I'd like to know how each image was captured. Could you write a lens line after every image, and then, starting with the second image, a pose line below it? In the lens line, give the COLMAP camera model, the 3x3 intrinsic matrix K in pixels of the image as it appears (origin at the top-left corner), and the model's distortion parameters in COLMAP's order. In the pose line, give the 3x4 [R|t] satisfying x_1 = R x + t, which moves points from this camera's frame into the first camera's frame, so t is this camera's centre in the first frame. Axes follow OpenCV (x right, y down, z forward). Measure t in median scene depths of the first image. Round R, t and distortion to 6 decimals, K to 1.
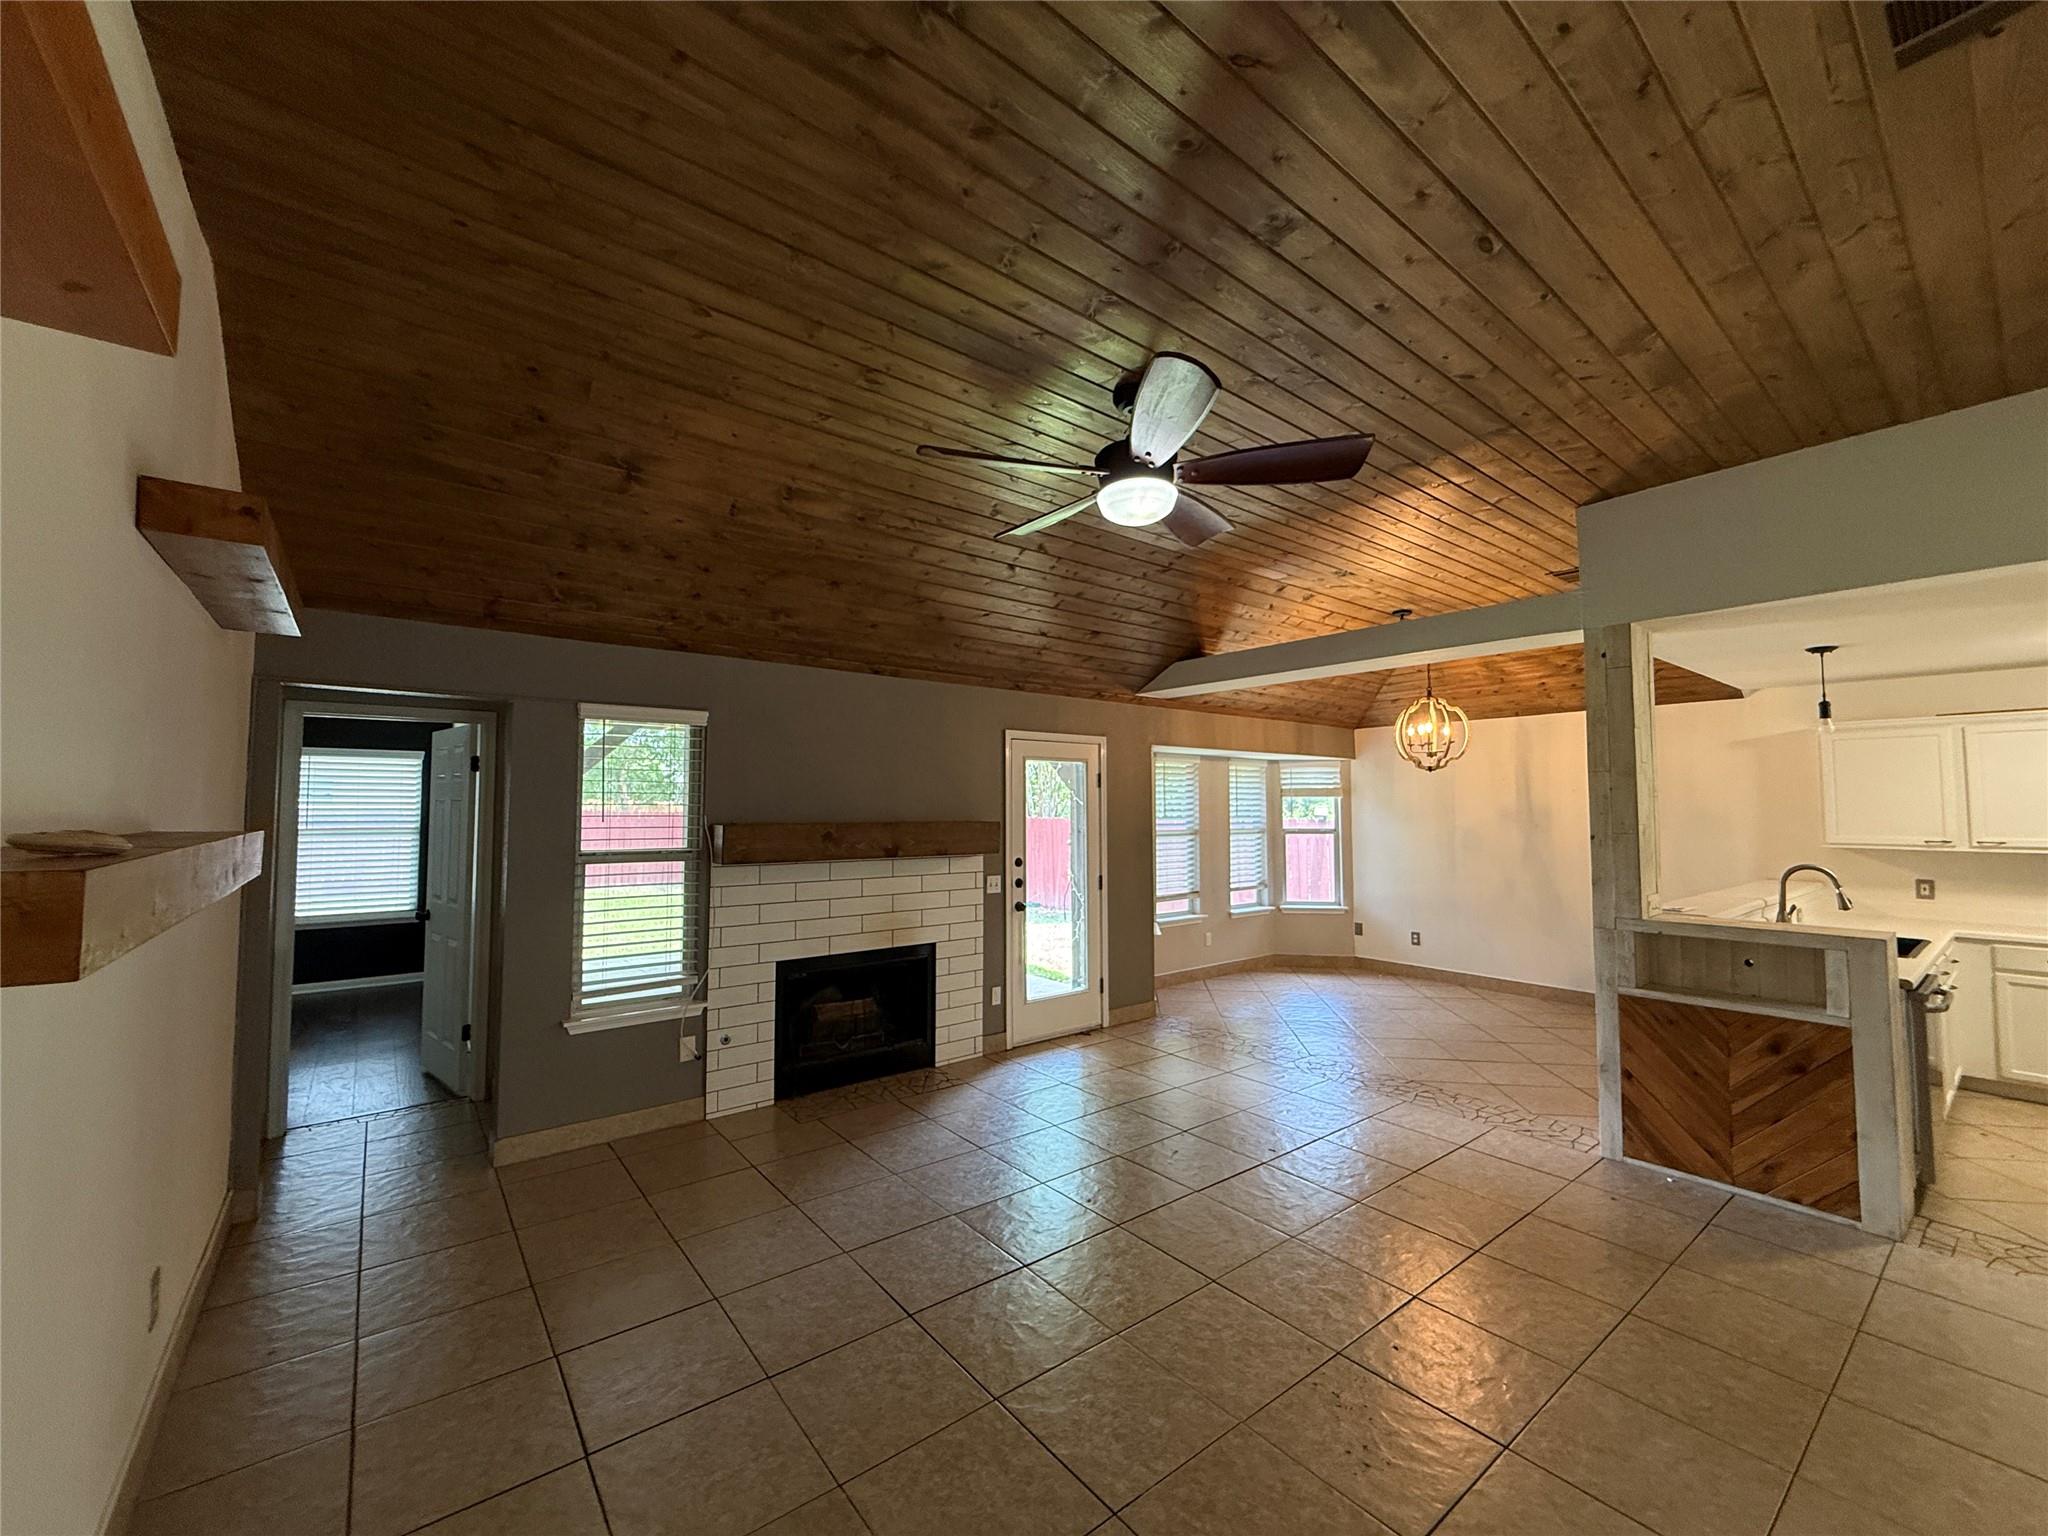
lens RADIAL K [[818.6, 0, 1018.3], [0, 818.6, 769.2], [0, 0, 1]] dist [-0.000392, 0.000493]
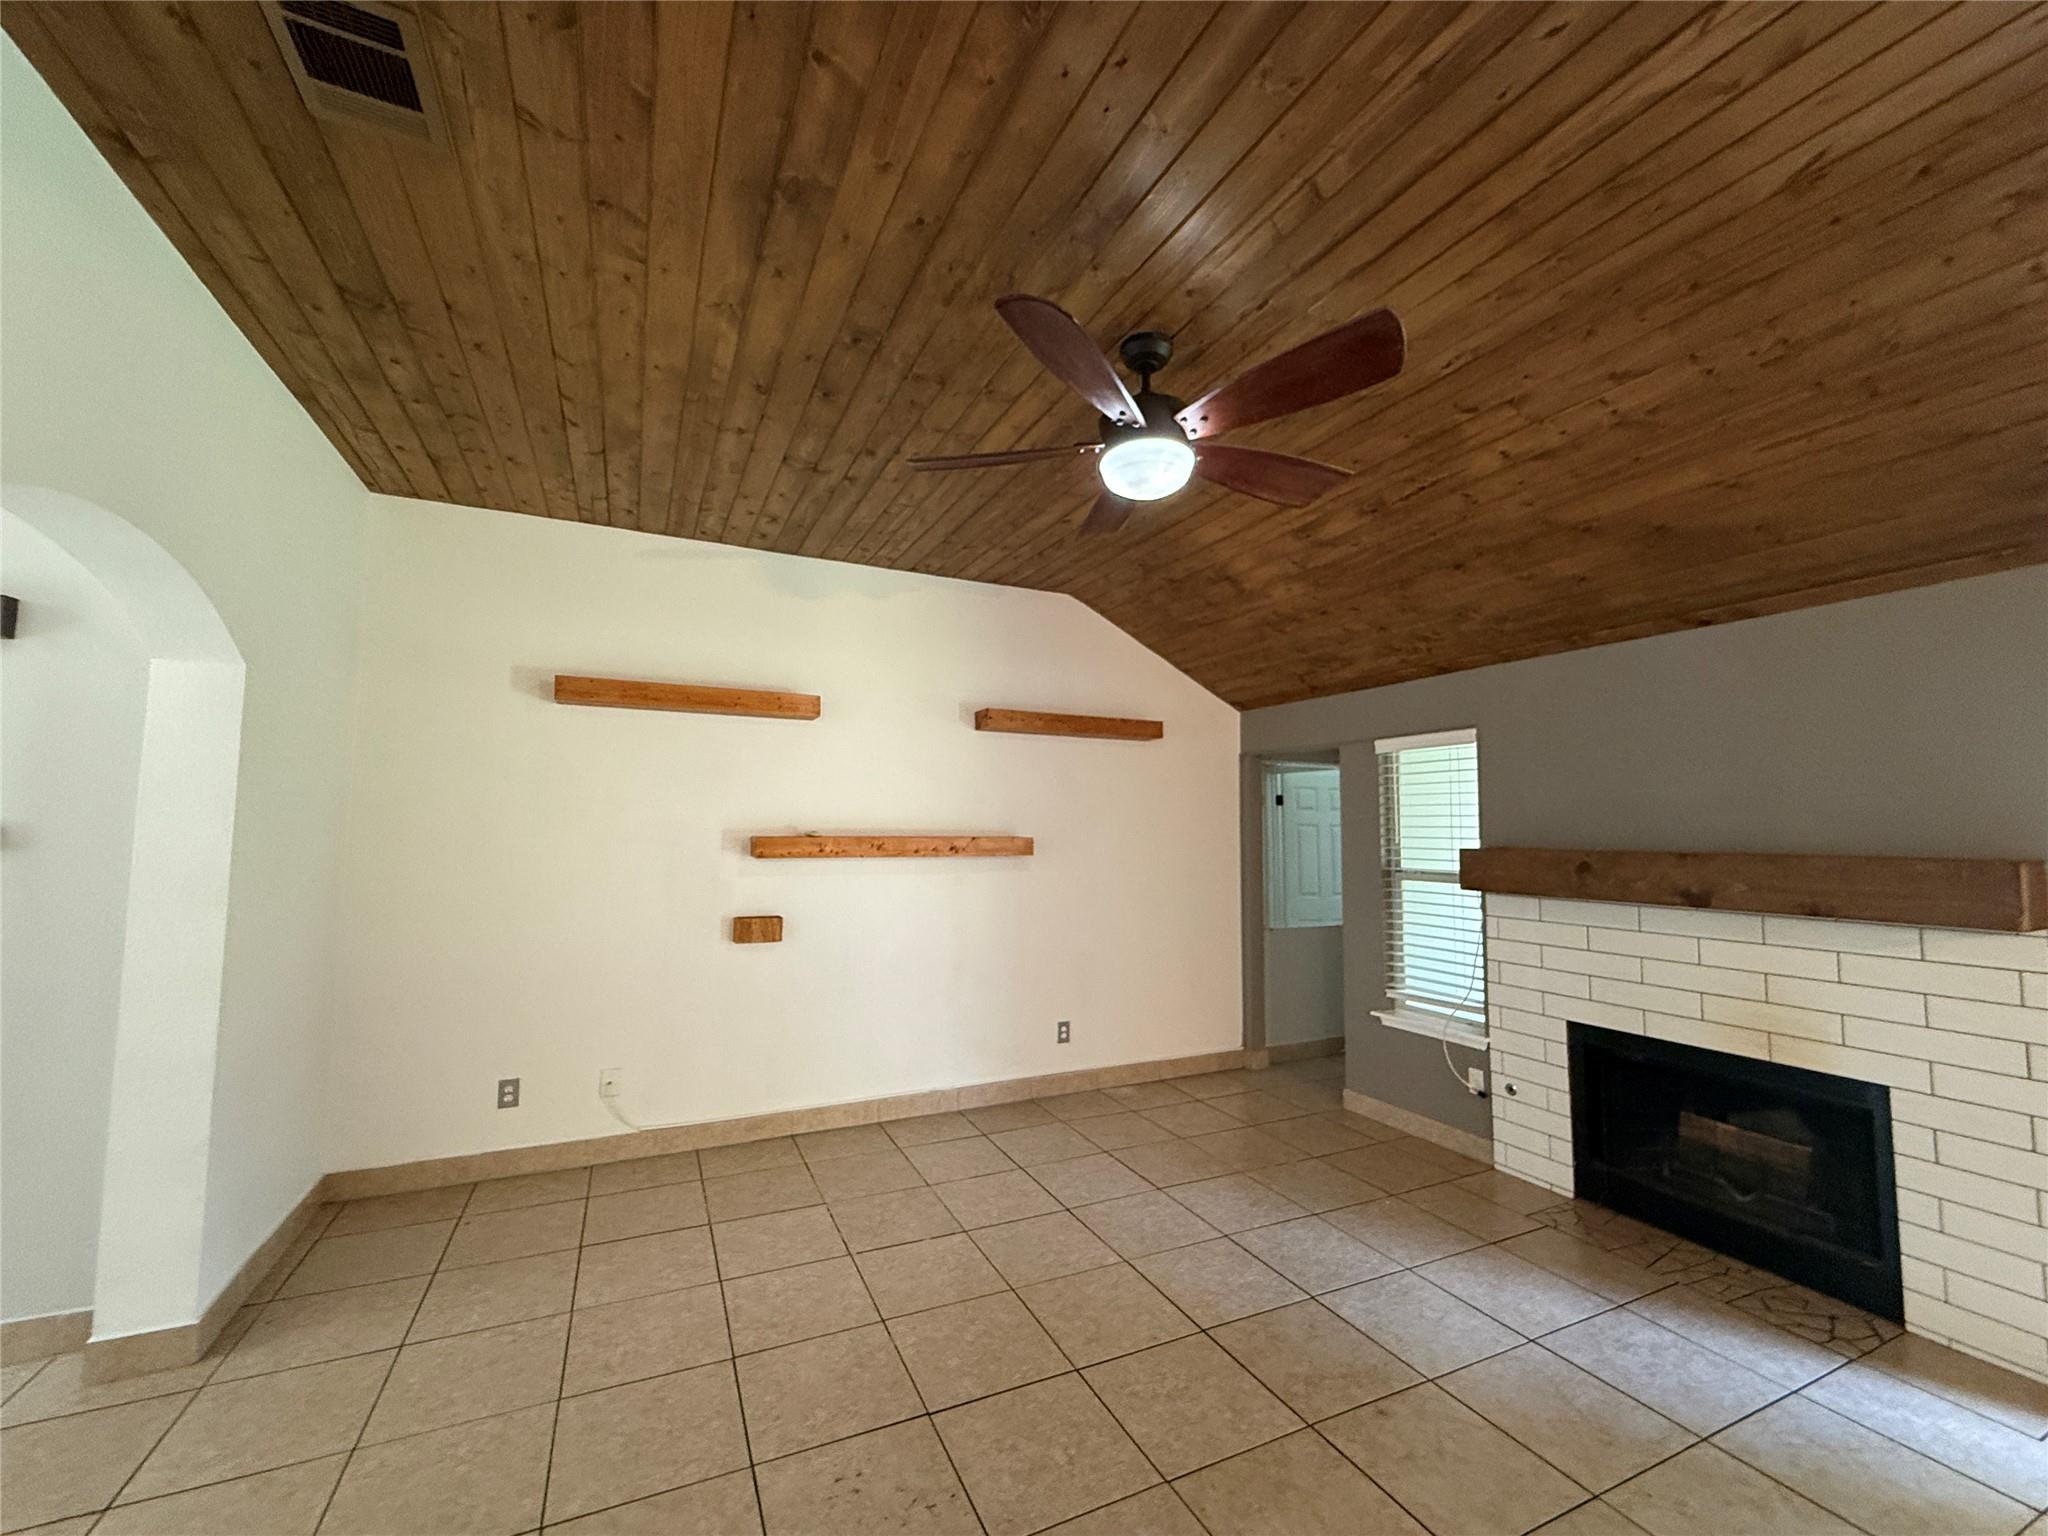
lens RADIAL K [[818.6, 0, 1018.3], [0, 818.6, 769.2], [0, 0, 1]] dist [-0.000392, 0.000493]
pose [[-0.225574, -0.075249, -0.971315, 0.533406], [0.039630, 0.995478, -0.086325, 0.030587], [0.973420, -0.057966, -0.221572, 0.561268]]
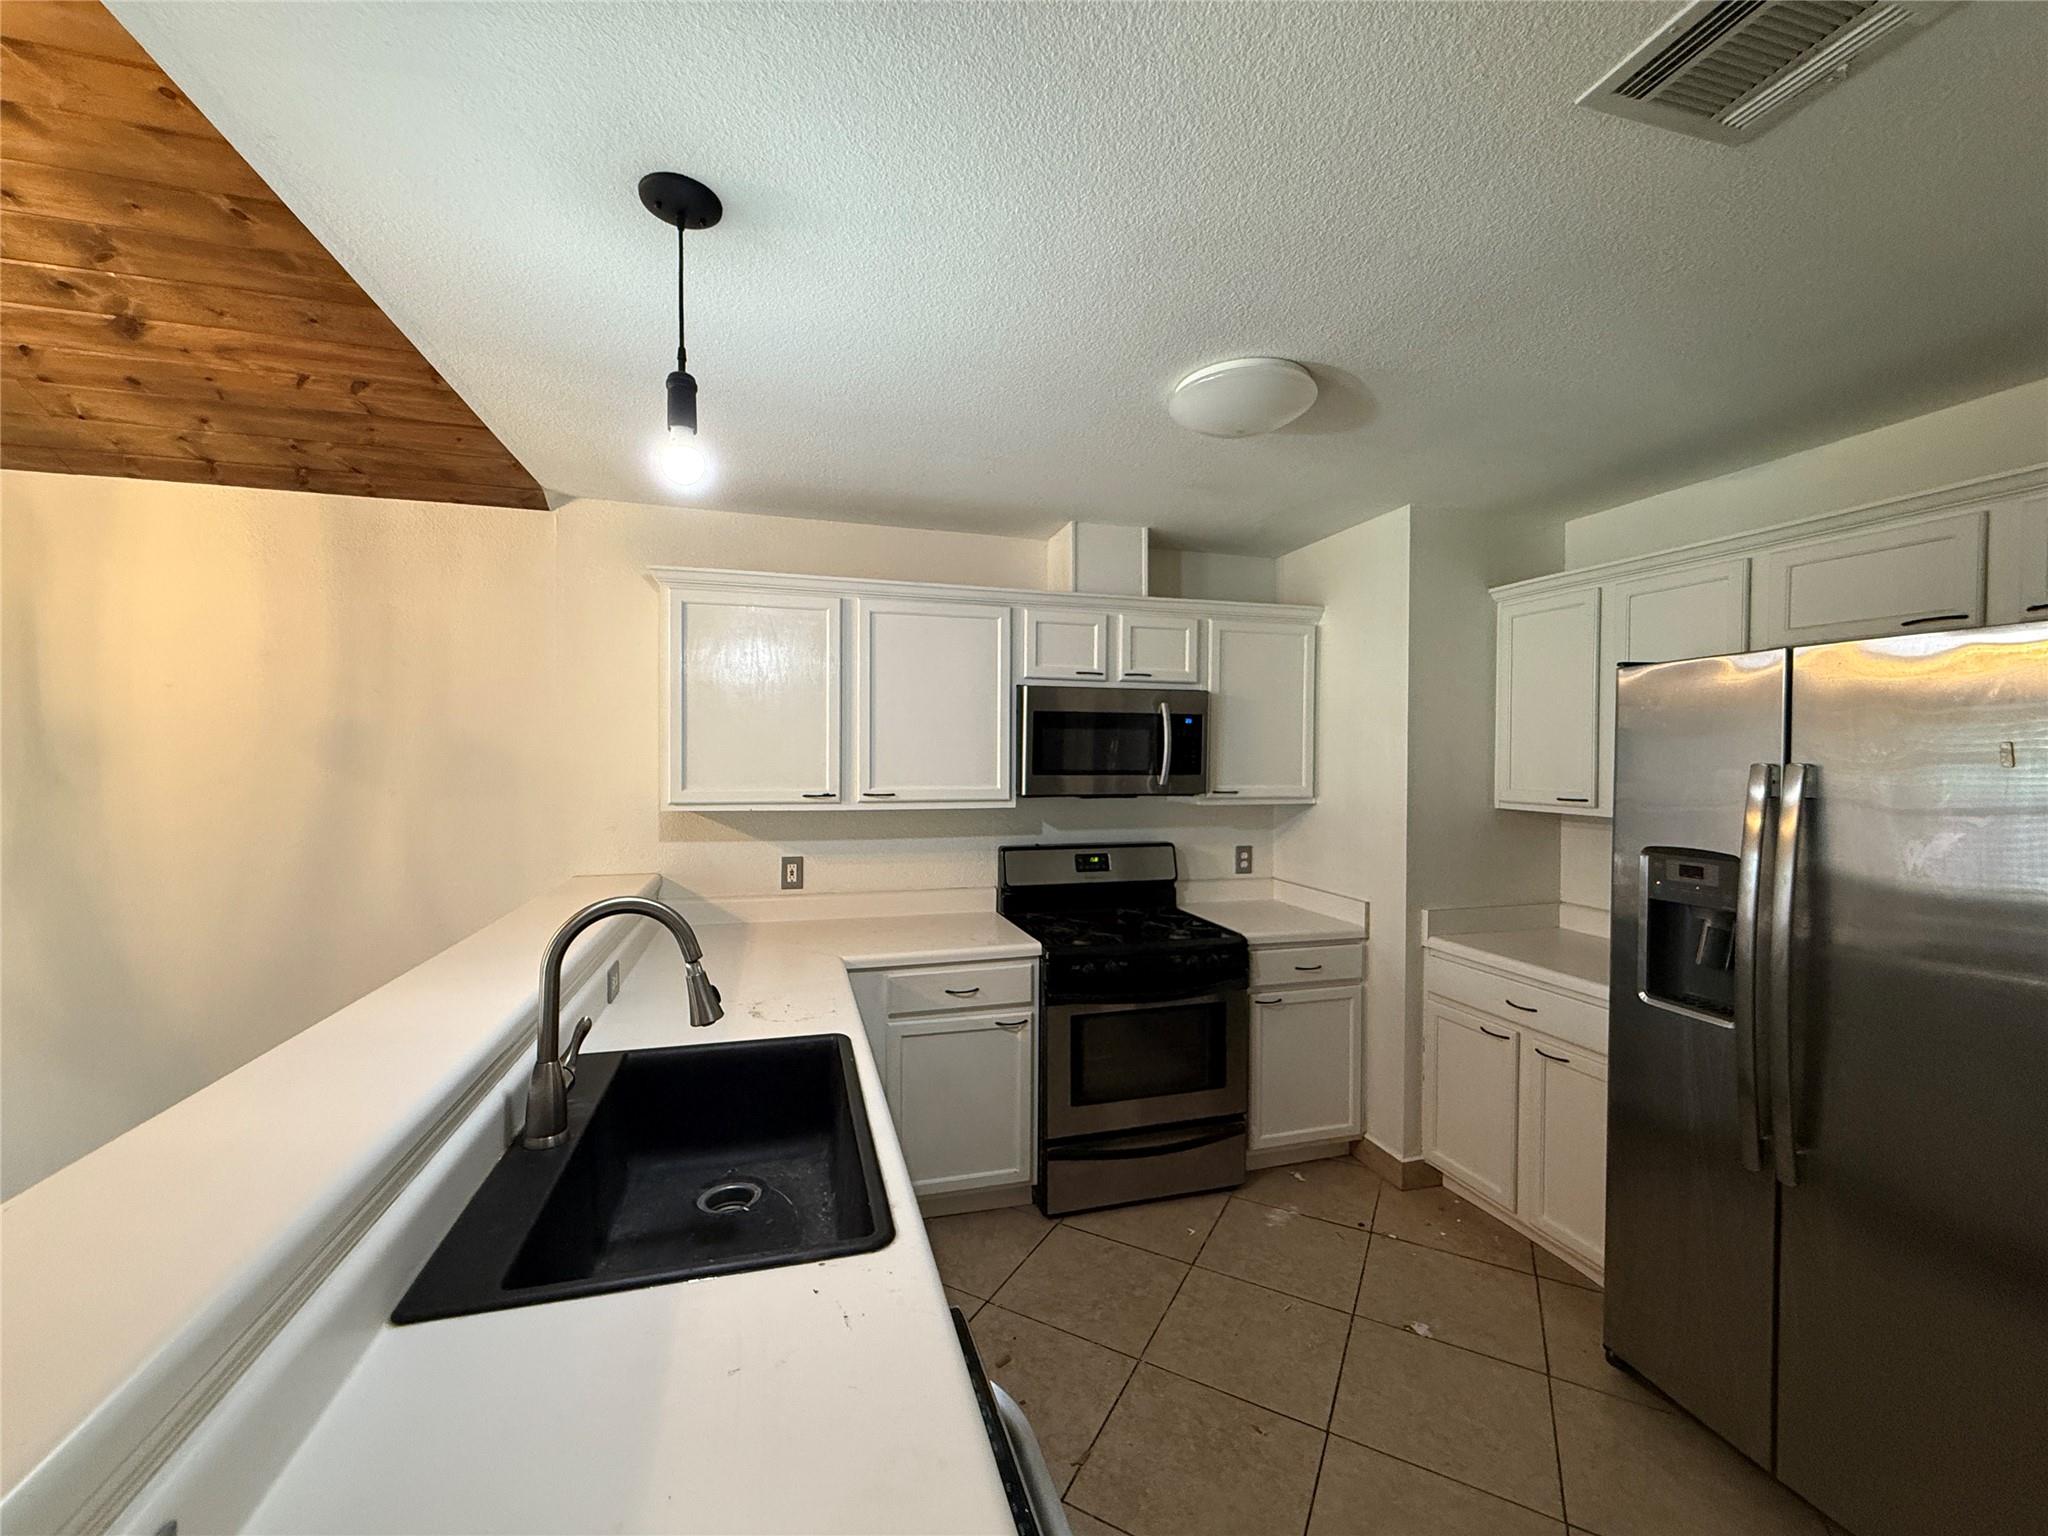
lens RADIAL K [[816.9, 0, 1024.0], [0, 816.9, 768.0], [0, 0, 1]] dist [0.000170, -0.010176]
pose [[0.371315, -0.013254, 0.928412, 0.606717], [-0.051339, 0.998075, 0.034782, 0.039244], [-0.927087, -0.060579, 0.369920, 0.616935]]
